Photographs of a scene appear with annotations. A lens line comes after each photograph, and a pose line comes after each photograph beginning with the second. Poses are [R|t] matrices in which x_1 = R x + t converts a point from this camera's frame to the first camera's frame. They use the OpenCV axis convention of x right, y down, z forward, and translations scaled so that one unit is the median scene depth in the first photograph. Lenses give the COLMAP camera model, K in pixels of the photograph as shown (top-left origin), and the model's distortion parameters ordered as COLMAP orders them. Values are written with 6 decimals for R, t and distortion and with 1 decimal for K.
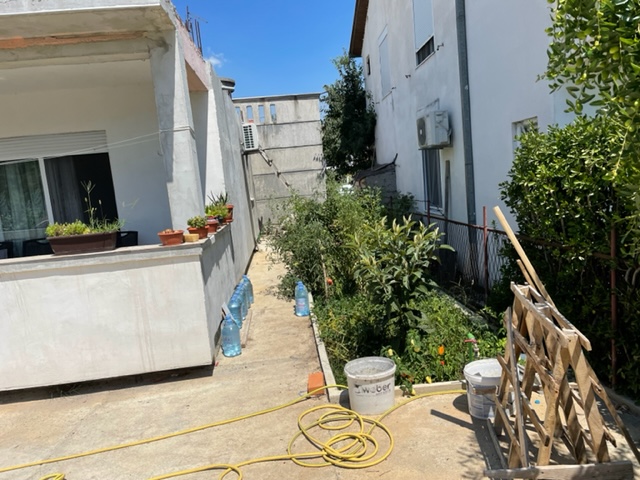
lens RADIAL K [[478.5, 0, 329.1], [0, 478.5, 244.2], [0, 0, 1]] dist [0.087669, -0.114167]
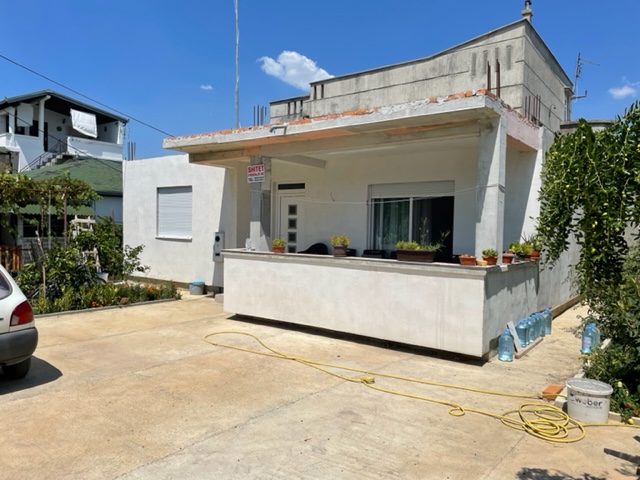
lens RADIAL K [[478.2, 0, 326.9], [0, 478.2, 236.5], [0, 0, 1]] dist [0.087409, -0.109195]
pose [[0.731982, 0.116496, -0.671290, 0.301032], [-0.173251, 0.984713, -0.018028, 0.013319], [0.658928, 0.129498, 0.740975, -0.328437]]
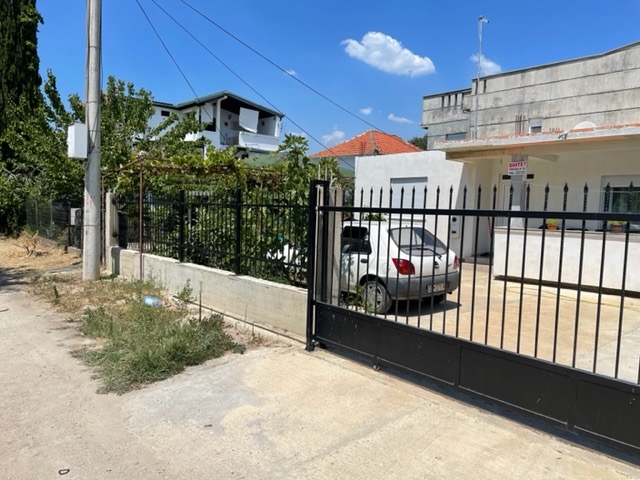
lens RADIAL K [[478.5, 0, 329.1], [0, 478.5, 244.2], [0, 0, 1]] dist [0.087669, -0.114167]
pose [[0.618650, 0.162775, -0.768620, 0.146458], [-0.187454, 0.980630, 0.056795, 0.233380], [0.762976, 0.108945, 0.637180, -1.589228]]
